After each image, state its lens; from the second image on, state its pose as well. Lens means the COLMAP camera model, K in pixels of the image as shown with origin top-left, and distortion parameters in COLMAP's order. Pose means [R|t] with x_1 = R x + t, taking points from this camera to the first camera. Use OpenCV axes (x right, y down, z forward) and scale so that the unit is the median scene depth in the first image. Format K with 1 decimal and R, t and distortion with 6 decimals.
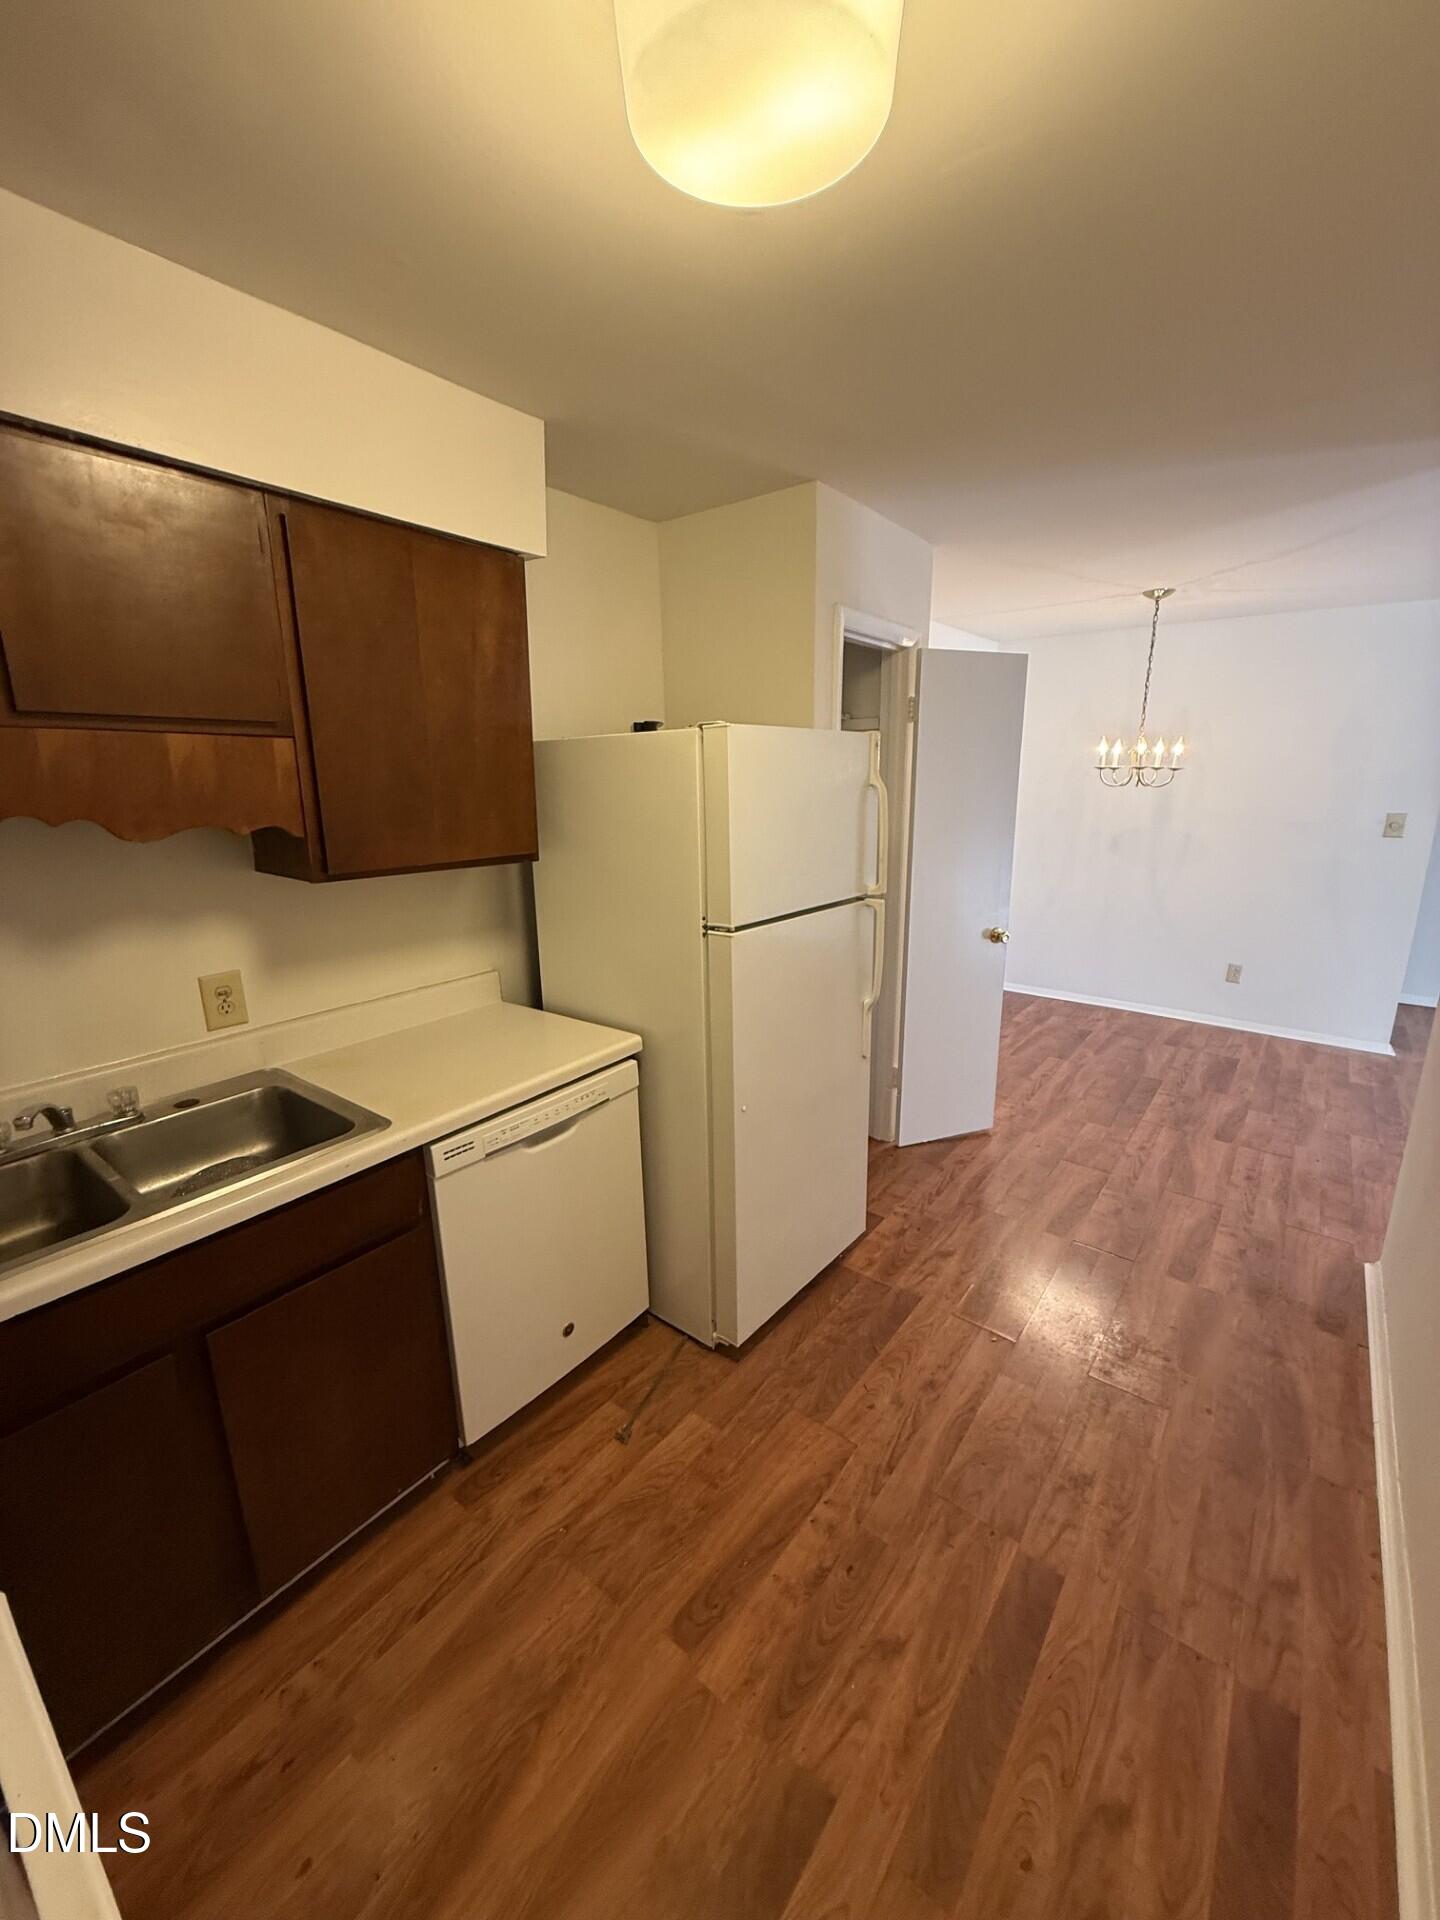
lens RADIAL K [[761.8, 0, 731.1], [0, 761.8, 958.2], [0, 0, 1]] dist [0.003050, -0.000280]
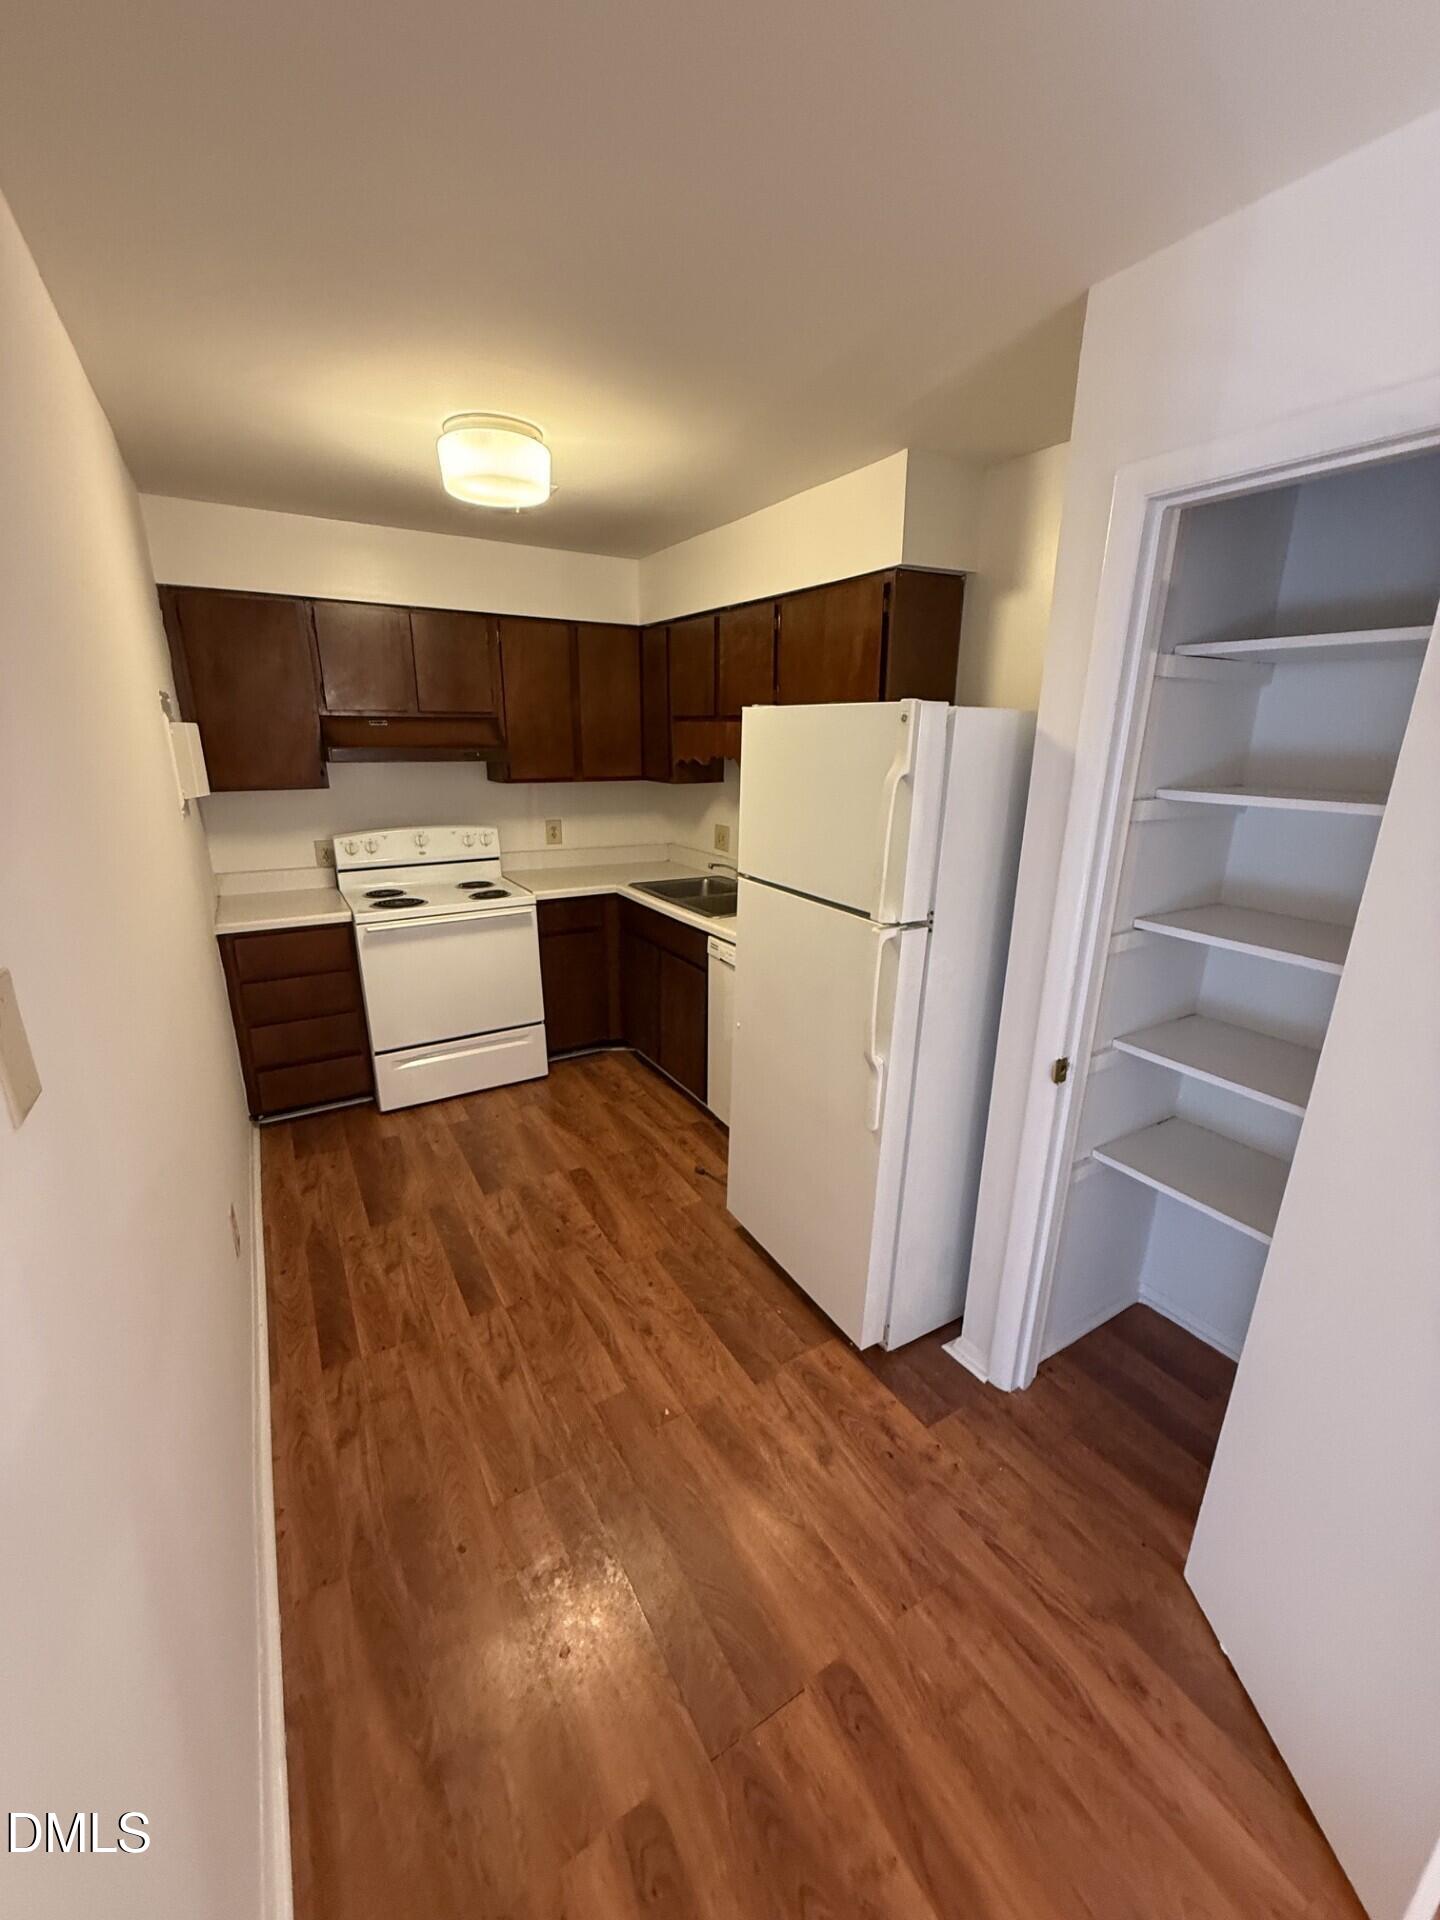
lens RADIAL K [[761.8, 0, 712.7], [0, 761.8, 960.3], [0, 0, 1]] dist [0.003050, -0.000280]
pose [[-0.368241, 0.270940, -0.889376, 1.247460], [-0.230817, 0.900006, 0.369747, -0.385835], [0.900623, 0.341439, -0.268882, 1.437687]]
